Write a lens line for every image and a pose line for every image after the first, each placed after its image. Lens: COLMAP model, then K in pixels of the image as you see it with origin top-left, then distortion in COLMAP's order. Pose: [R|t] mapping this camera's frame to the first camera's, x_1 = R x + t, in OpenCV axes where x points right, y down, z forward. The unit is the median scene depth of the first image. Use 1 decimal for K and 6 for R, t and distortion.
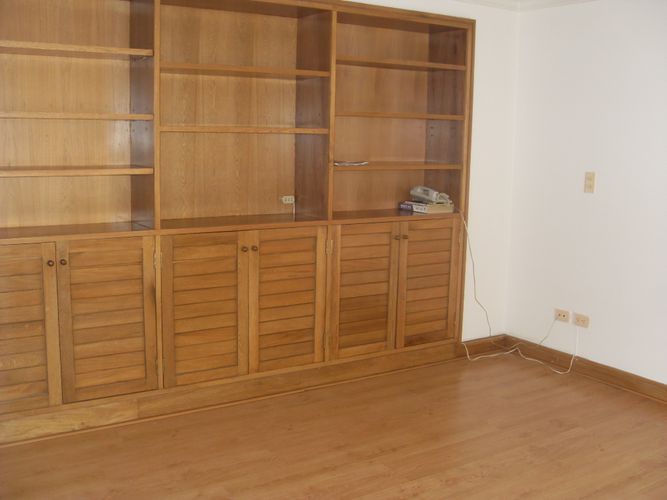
lens RADIAL K [[745.1, 0, 333.5], [0, 745.1, 250.0], [0, 0, 1]] dist [-0.189832, 0.187786]
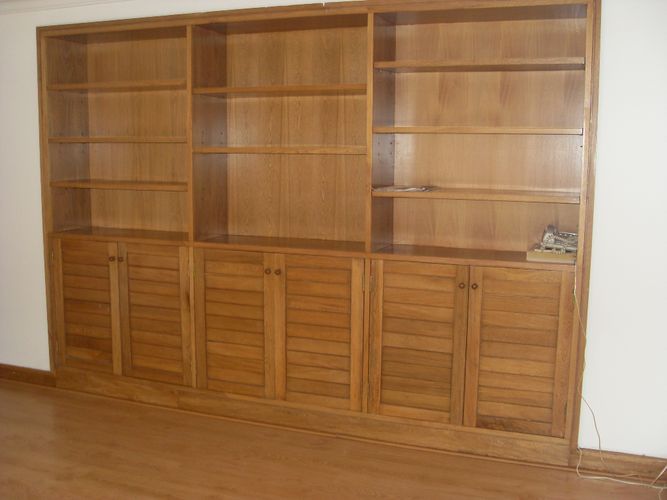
lens RADIAL K [[745.1, 0, 333.5], [0, 745.1, 250.0], [0, 0, 1]] dist [-0.189832, 0.187786]
pose [[0.583483, 0.093996, -0.806667, 0.693965], [-0.123947, 0.991950, 0.025933, -0.062617], [0.802611, 0.084852, 0.590436, 0.465029]]
